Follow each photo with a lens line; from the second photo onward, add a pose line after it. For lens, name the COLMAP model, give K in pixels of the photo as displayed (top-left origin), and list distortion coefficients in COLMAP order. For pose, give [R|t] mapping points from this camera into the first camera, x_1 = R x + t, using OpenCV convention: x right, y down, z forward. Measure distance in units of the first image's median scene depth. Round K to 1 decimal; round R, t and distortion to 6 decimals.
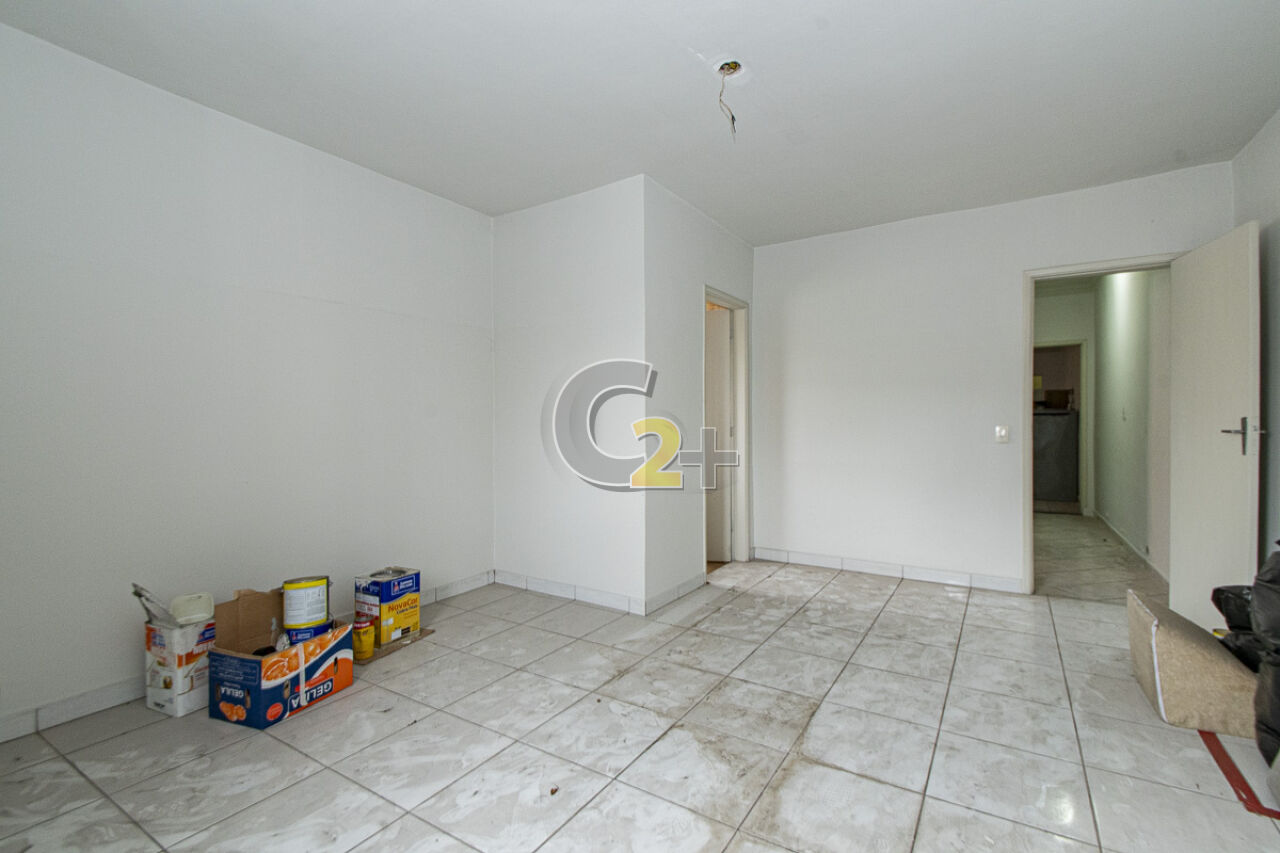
lens RADIAL K [[569.7, 0, 666.2], [0, 569.7, 429.2], [0, 0, 1]] dist [0.013831, -0.001627]
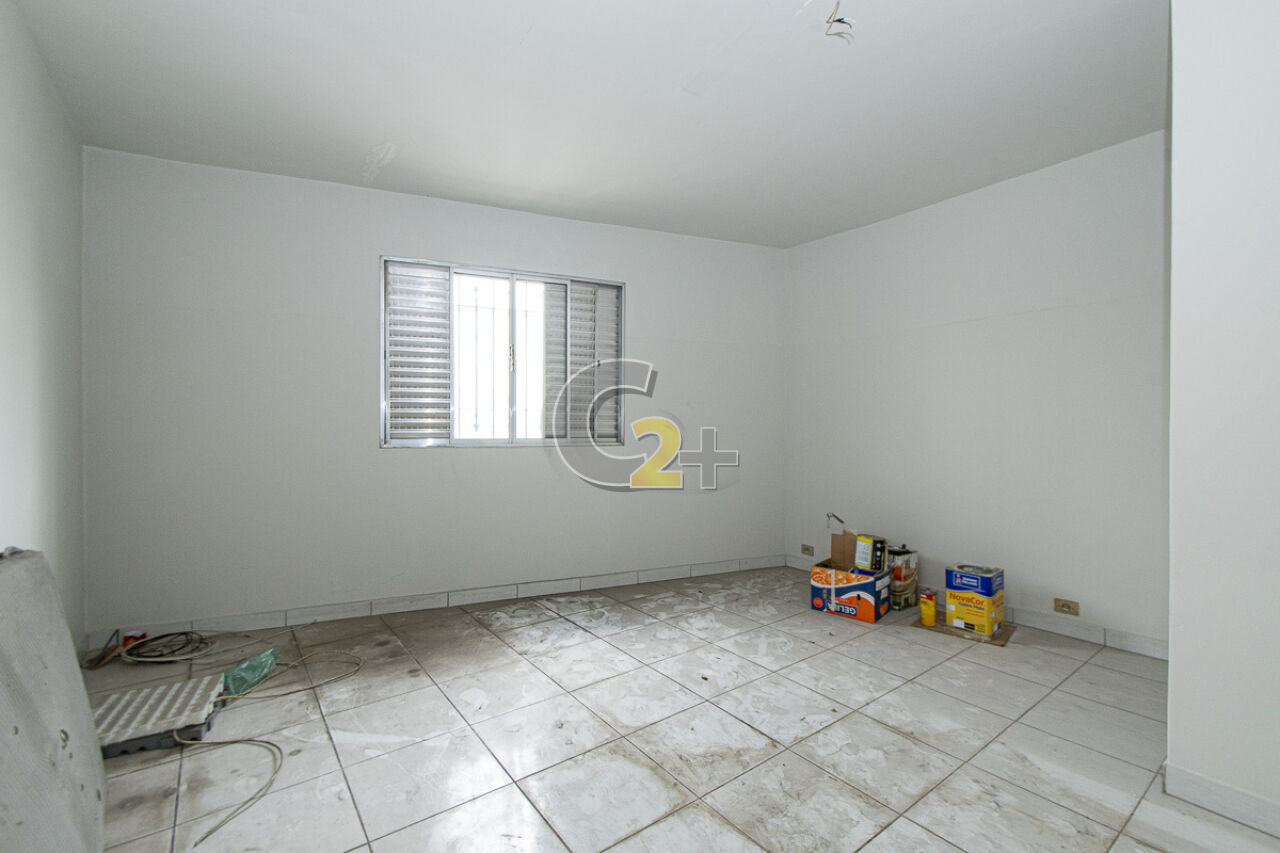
lens RADIAL K [[569.7, 0, 644.2], [0, 569.7, 424.9], [0, 0, 1]] dist [0.013831, -0.001627]
pose [[-0.394751, 0.008879, -0.918745, 0.938936], [-0.006935, 0.999896, 0.012643, -0.027635], [0.918762, 0.011362, -0.394648, 1.112651]]
